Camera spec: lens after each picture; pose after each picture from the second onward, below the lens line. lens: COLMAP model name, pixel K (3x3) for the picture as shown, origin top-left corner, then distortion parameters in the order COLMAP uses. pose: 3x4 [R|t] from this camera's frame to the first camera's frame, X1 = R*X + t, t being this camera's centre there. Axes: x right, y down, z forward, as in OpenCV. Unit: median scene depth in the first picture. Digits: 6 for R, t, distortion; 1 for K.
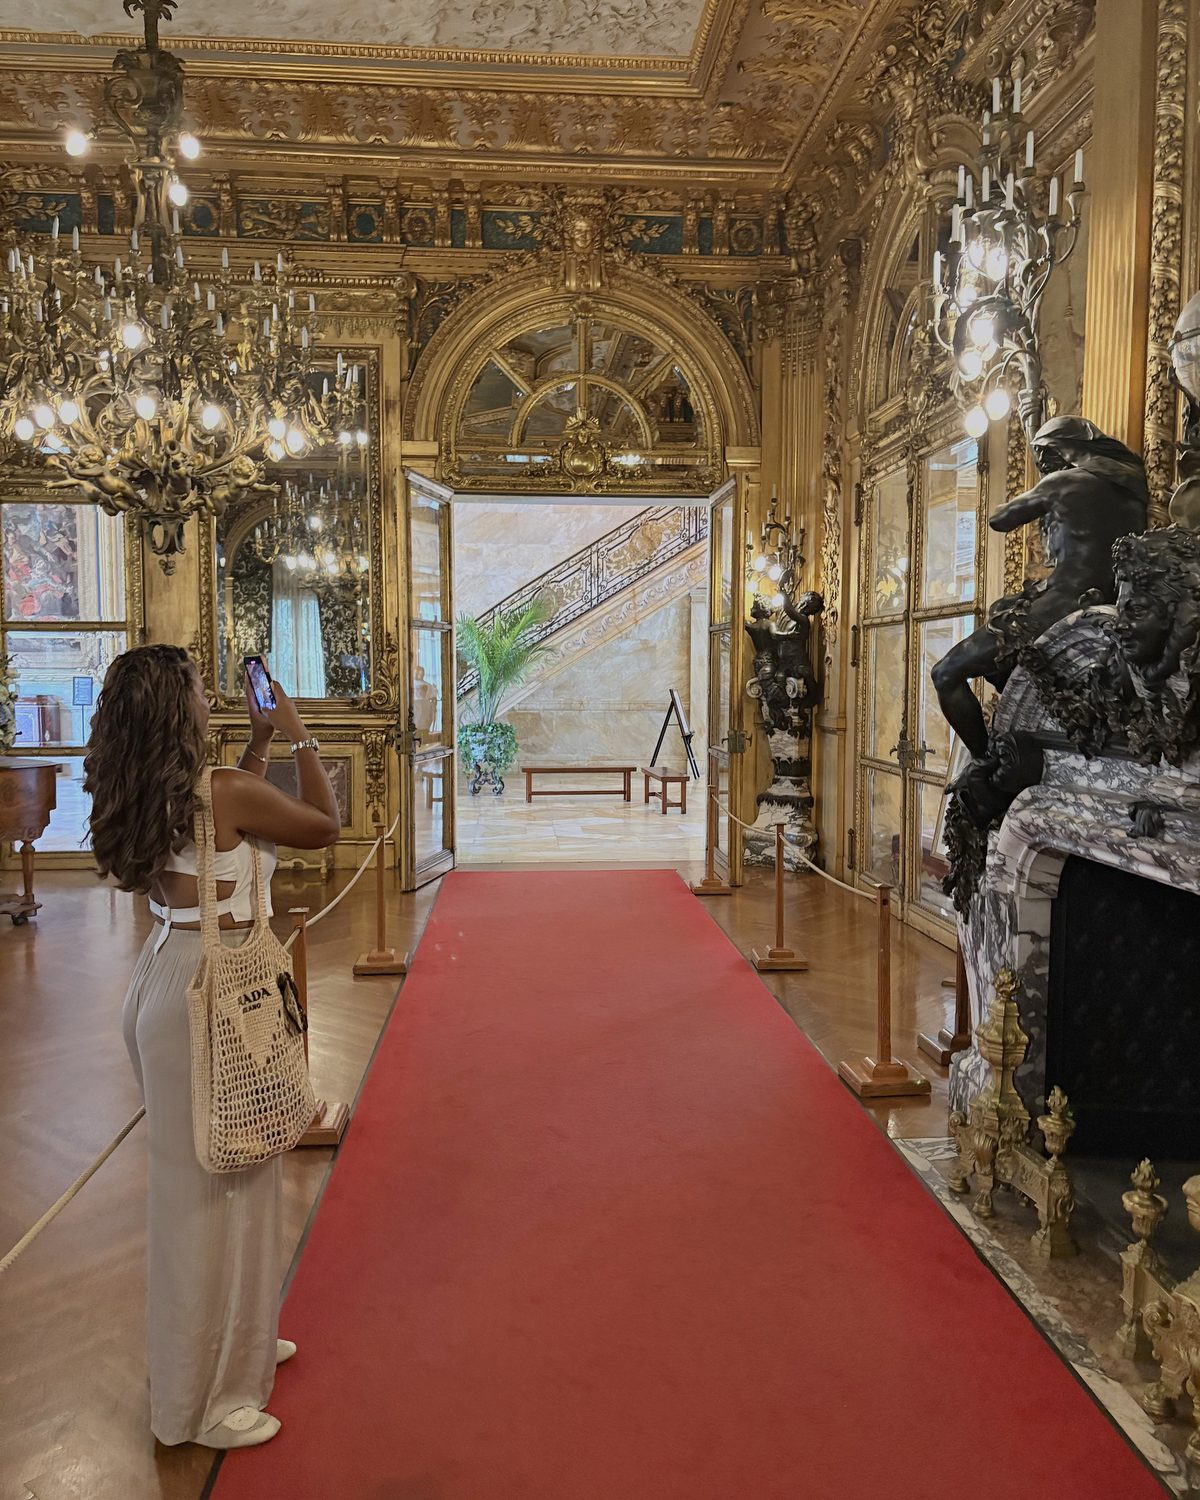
lens RADIAL K [[1220.6, 0, 599.0], [0, 1220.6, 753.7], [0, 0, 1]] dist [0.040055, -0.000454]
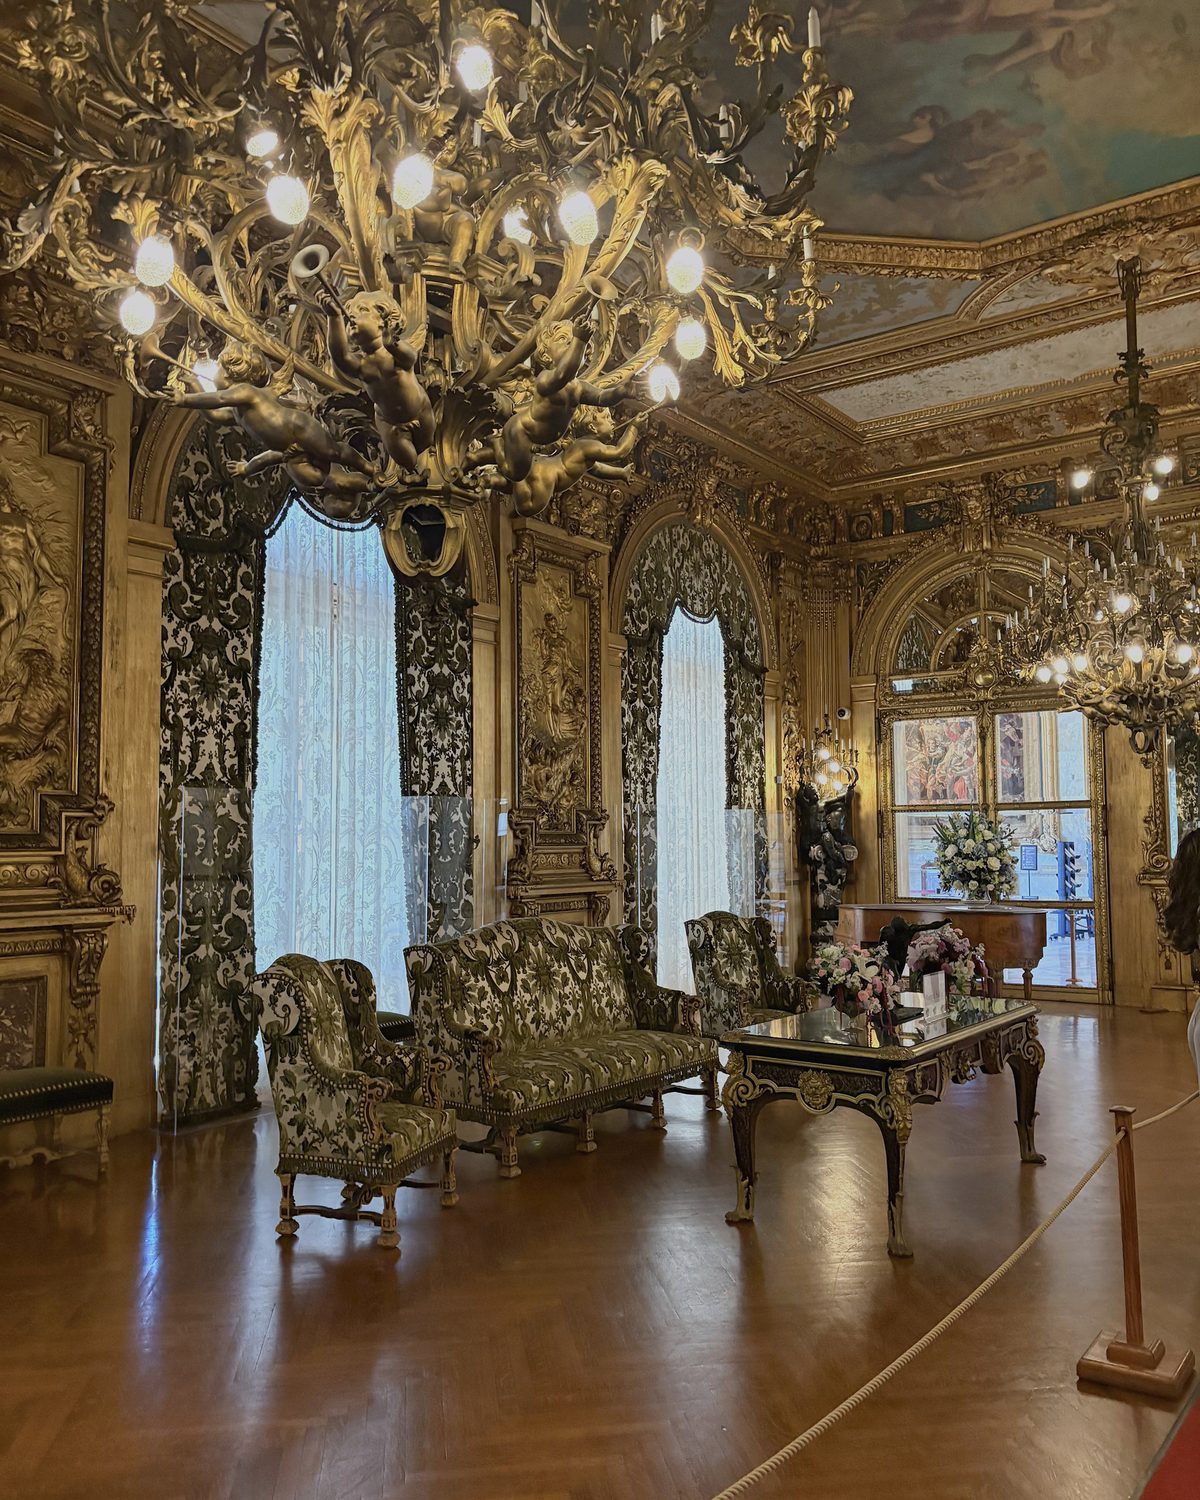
lens RADIAL K [[1220.6, 0, 597.1], [0, 1220.6, 755.7], [0, 0, 1]] dist [0.040055, -0.000454]
pose [[0.761186, -0.052163, -0.646433, 0.064537], [-0.035751, 0.991869, -0.122134, 0.028323], [0.647548, 0.116078, 0.753132, -0.421722]]
